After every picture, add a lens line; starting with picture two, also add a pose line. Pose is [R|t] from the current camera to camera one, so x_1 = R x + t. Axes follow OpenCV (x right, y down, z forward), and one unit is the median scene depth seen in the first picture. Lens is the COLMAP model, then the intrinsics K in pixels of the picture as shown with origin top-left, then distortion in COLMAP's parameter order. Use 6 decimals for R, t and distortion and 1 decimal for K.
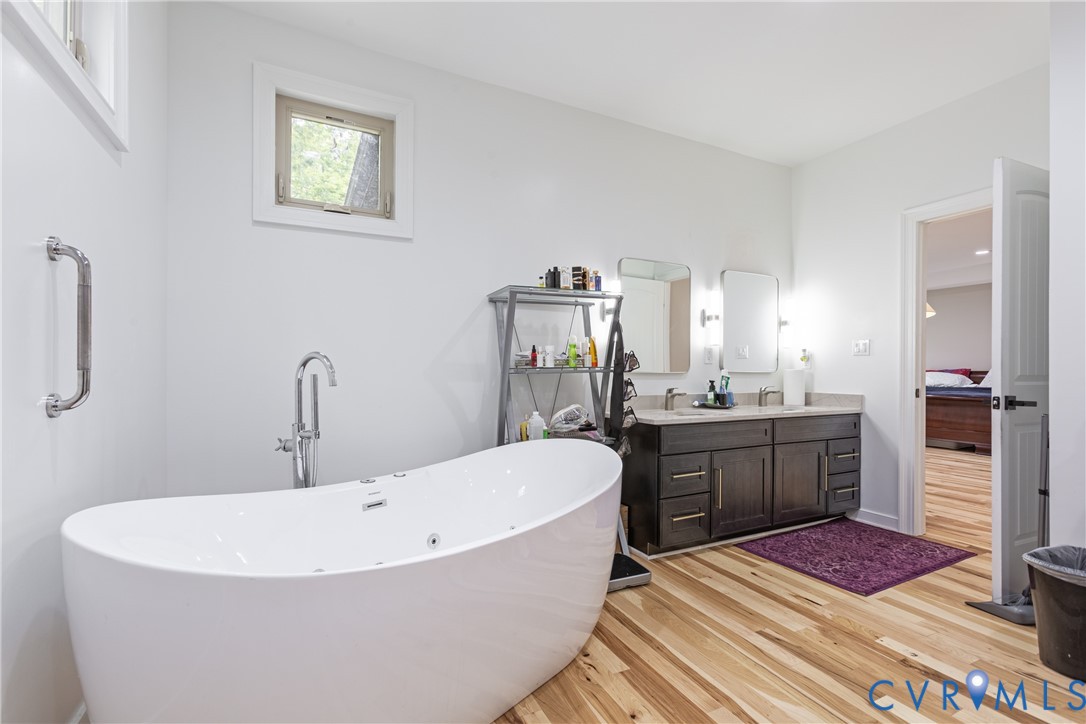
lens RADIAL K [[486.5, 0, 543.3], [0, 486.5, 361.7], [0, 0, 1]] dist [-0.010176, 0.007470]
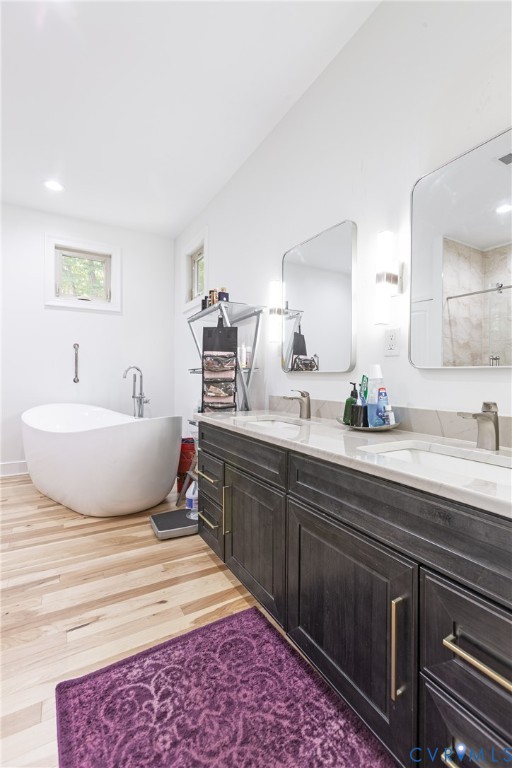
lens RADIAL K [[344.1, 0, 254.9], [0, 344.1, 380.8], [0, 0, 1]] dist [-0.010176, 0.007470]
pose [[0.063071, 0.006452, -0.997988, 1.065708], [-0.002780, 0.999976, 0.006289, 0.045656], [0.998005, 0.002378, 0.063088, 1.148004]]
